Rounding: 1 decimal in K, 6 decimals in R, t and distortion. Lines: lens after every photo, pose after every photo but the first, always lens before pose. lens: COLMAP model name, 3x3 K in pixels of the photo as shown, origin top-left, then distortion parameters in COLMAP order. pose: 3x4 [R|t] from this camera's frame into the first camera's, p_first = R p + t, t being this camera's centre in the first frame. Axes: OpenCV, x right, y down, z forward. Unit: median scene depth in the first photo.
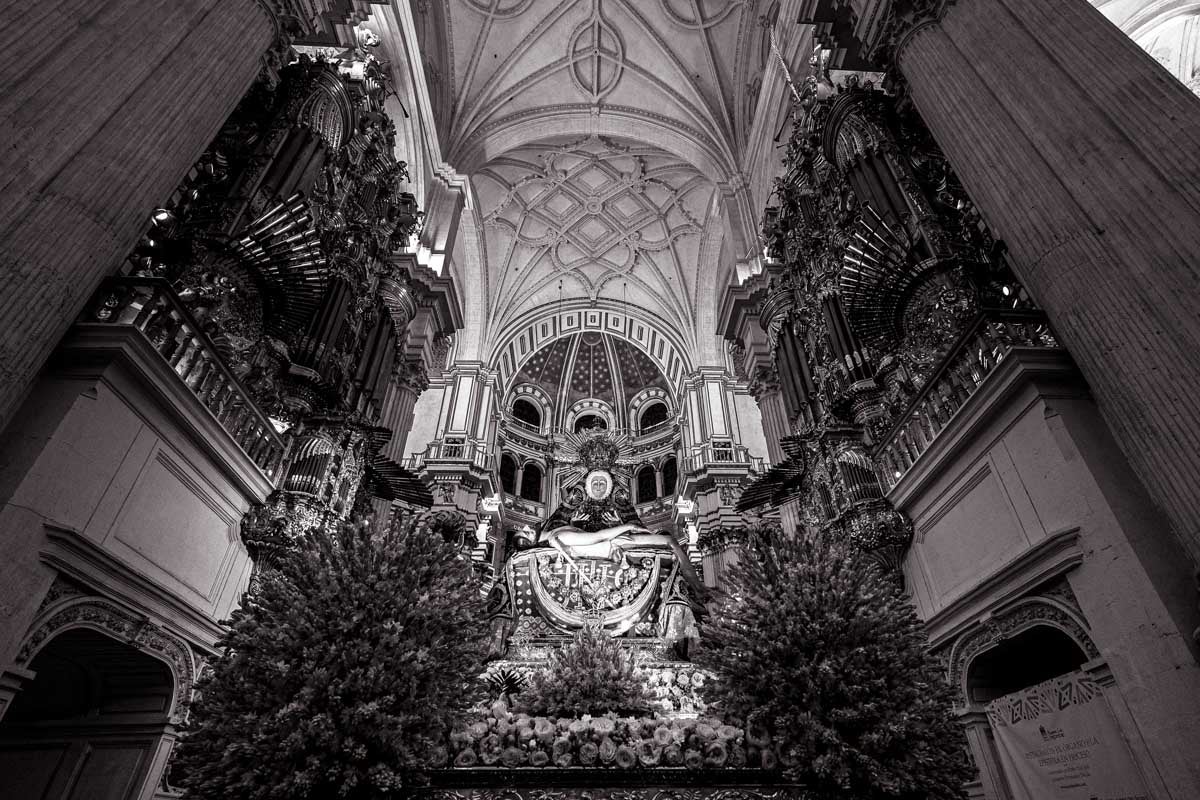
lens RADIAL K [[638.4, 0, 624.6], [0, 638.4, 380.9], [0, 0, 1]] dist [0.003578, 0.000782]
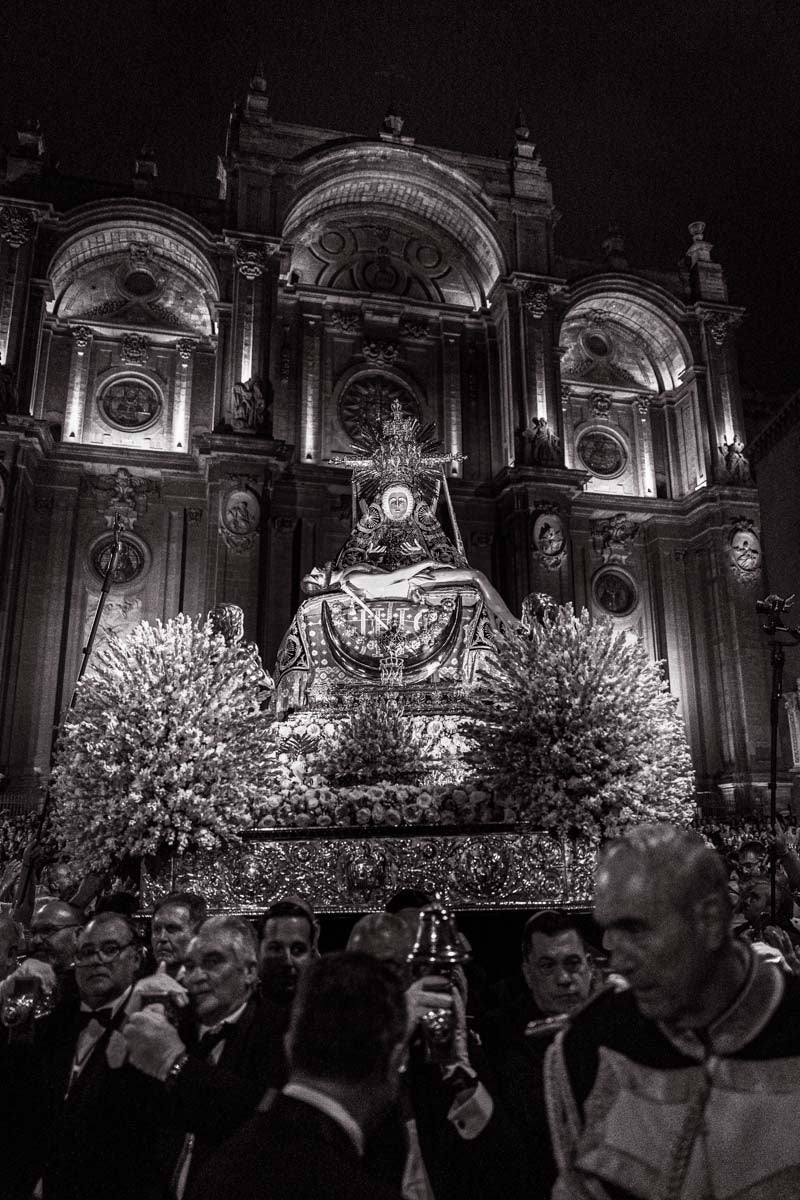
lens RADIAL K [[973.6, 0, 386.3], [0, 973.6, 600.2], [0, 0, 1]] dist [-0.002853, -0.000014]
pose [[0.991000, -0.051892, -0.123399, 0.128203], [0.095085, 0.921724, 0.376009, -0.269494], [0.094228, -0.384359, 0.918362, -0.301736]]
